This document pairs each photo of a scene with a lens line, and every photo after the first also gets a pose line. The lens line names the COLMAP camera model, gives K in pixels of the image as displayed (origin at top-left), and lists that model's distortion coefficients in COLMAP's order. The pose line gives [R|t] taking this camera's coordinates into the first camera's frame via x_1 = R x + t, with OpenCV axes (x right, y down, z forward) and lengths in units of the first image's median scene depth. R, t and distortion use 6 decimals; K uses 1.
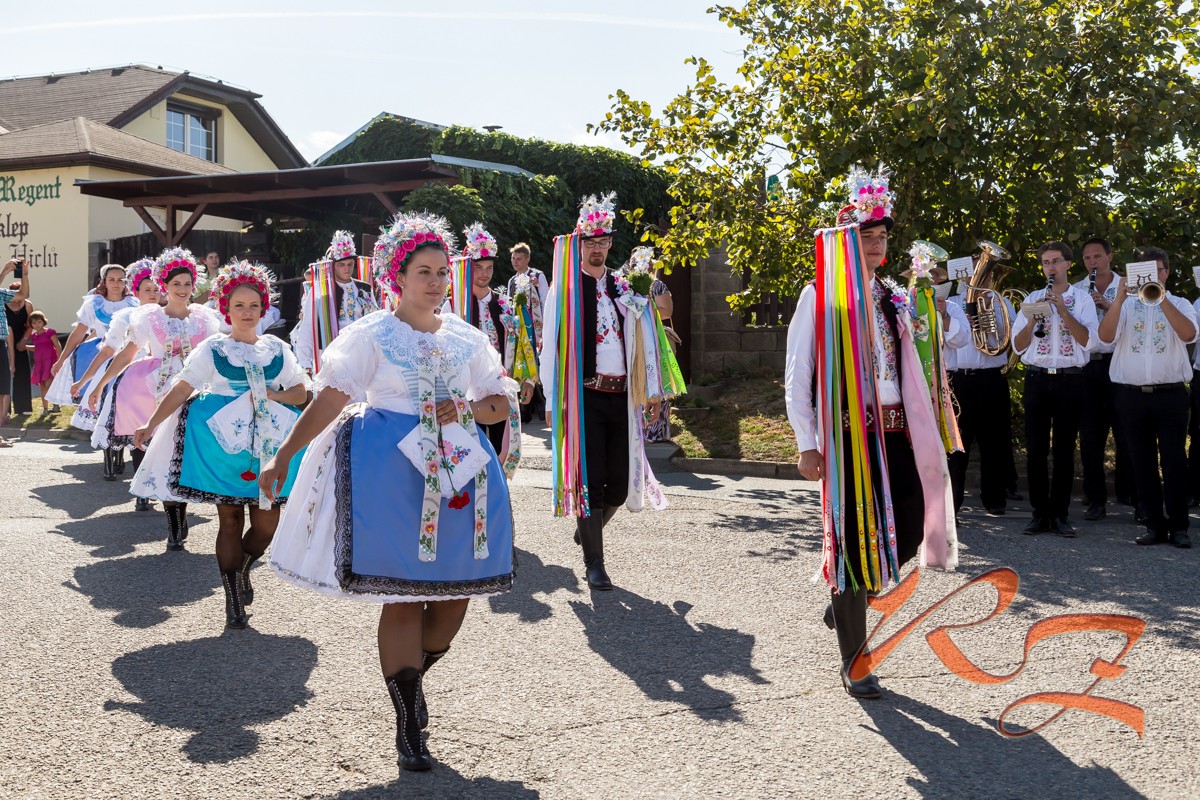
lens RADIAL K [[1883.8, 0, 592.6], [0, 1883.8, 396.6], [0, 0, 1]] dist [0.069740, 0.000000]
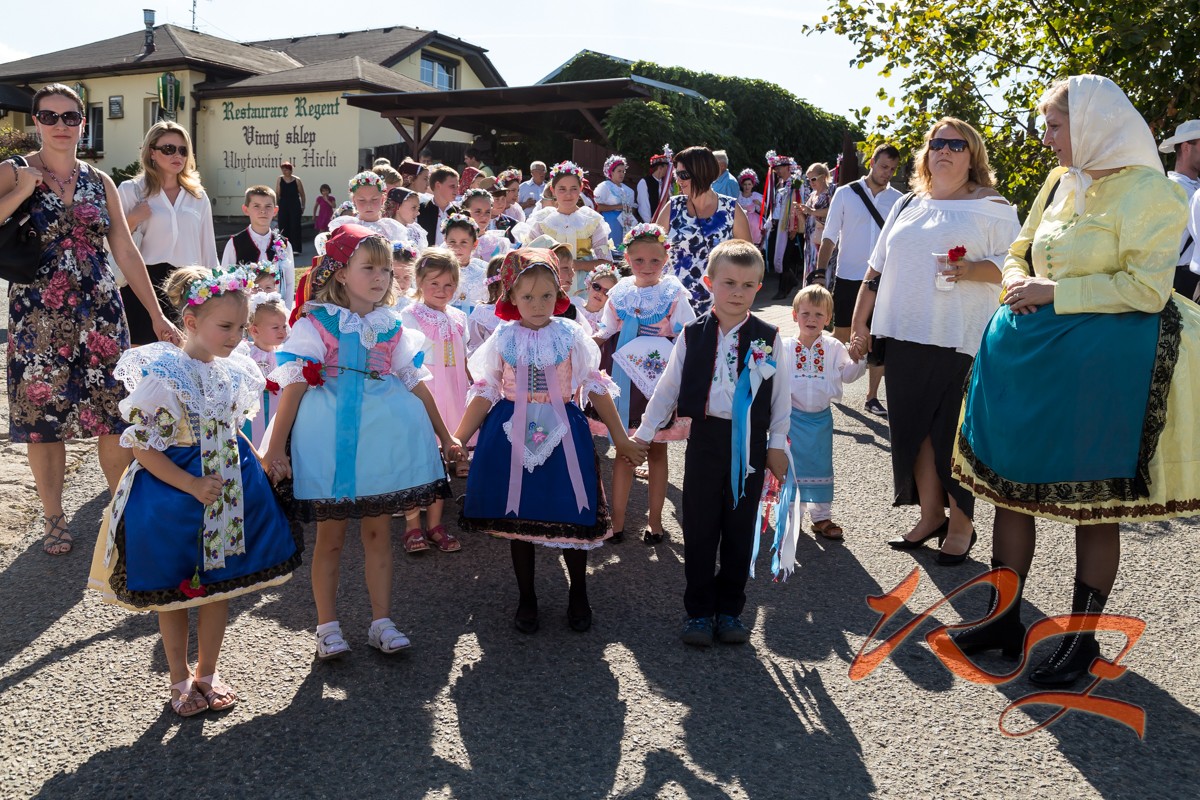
lens RADIAL K [[1181.3, 0, 604.8], [0, 1181.3, 408.1], [0, 0, 1]] dist [0.023150, 0.000000]
pose [[0.996772, 0.047918, -0.064410, -0.035823], [-0.040214, 0.992434, 0.116006, -0.004361], [0.069481, -0.113041, 0.991158, 0.192640]]
